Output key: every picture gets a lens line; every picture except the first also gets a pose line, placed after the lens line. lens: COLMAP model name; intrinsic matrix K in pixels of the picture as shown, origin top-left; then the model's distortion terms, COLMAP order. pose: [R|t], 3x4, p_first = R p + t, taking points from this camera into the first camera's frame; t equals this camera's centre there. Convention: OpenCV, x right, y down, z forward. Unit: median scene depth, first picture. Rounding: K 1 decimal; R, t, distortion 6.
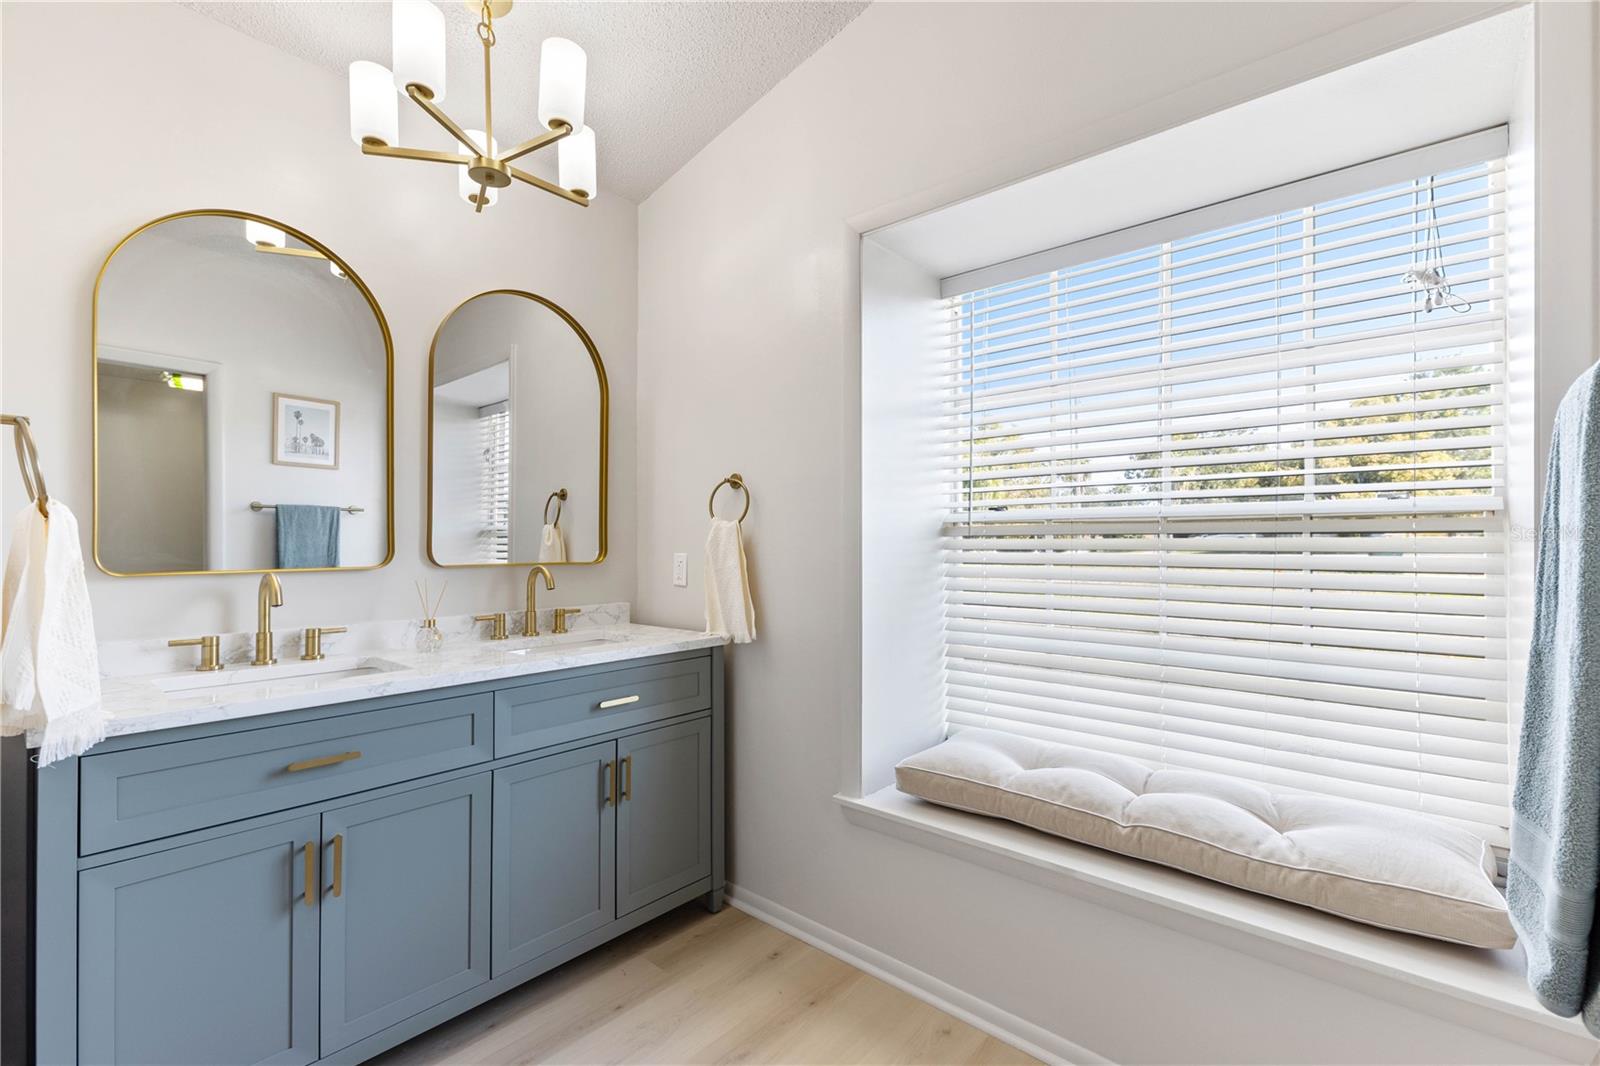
lens RADIAL K [[718.1, 0, 797.5], [0, 718.1, 536.4], [0, 0, 1]] dist [0.013037, -0.000025]
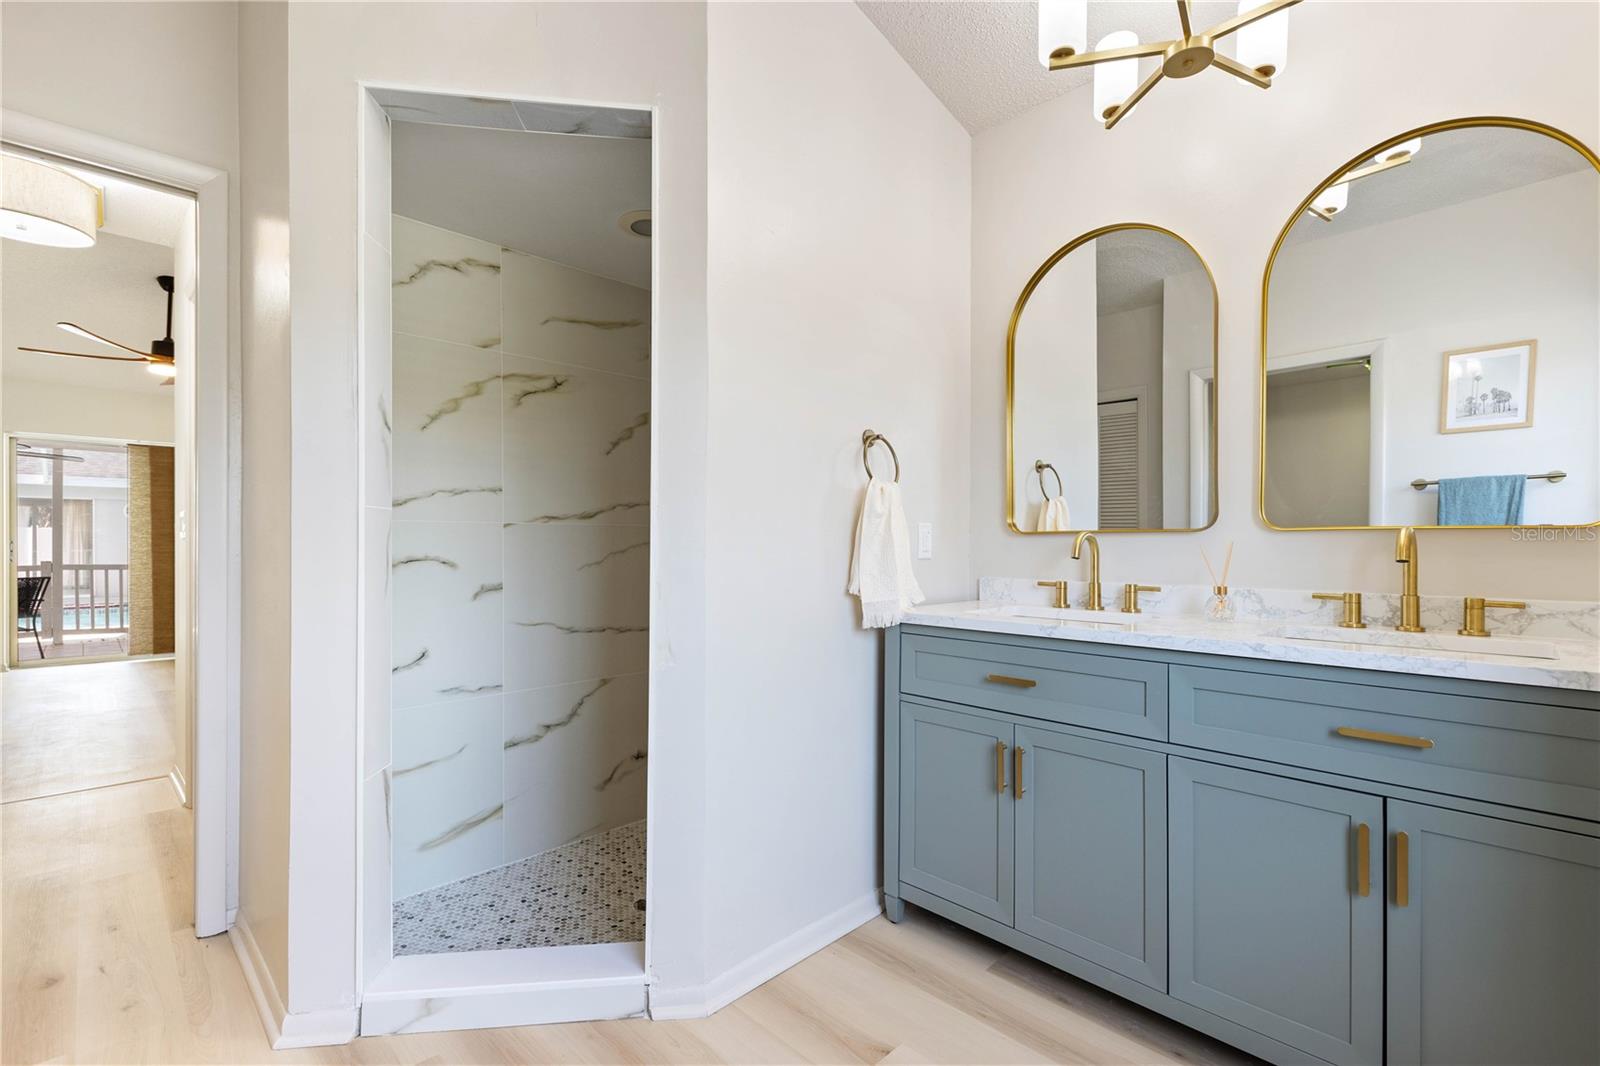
lens RADIAL K [[718.1, 0, 795.2], [0, 718.1, 548.4], [0, 0, 1]] dist [0.013037, -0.000025]
pose [[-0.093703, -0.000620, -0.995600, 0.264311], [0.005227, 0.999986, -0.001115, 0.042055], [0.995586, -0.005308, -0.093698, 0.351209]]
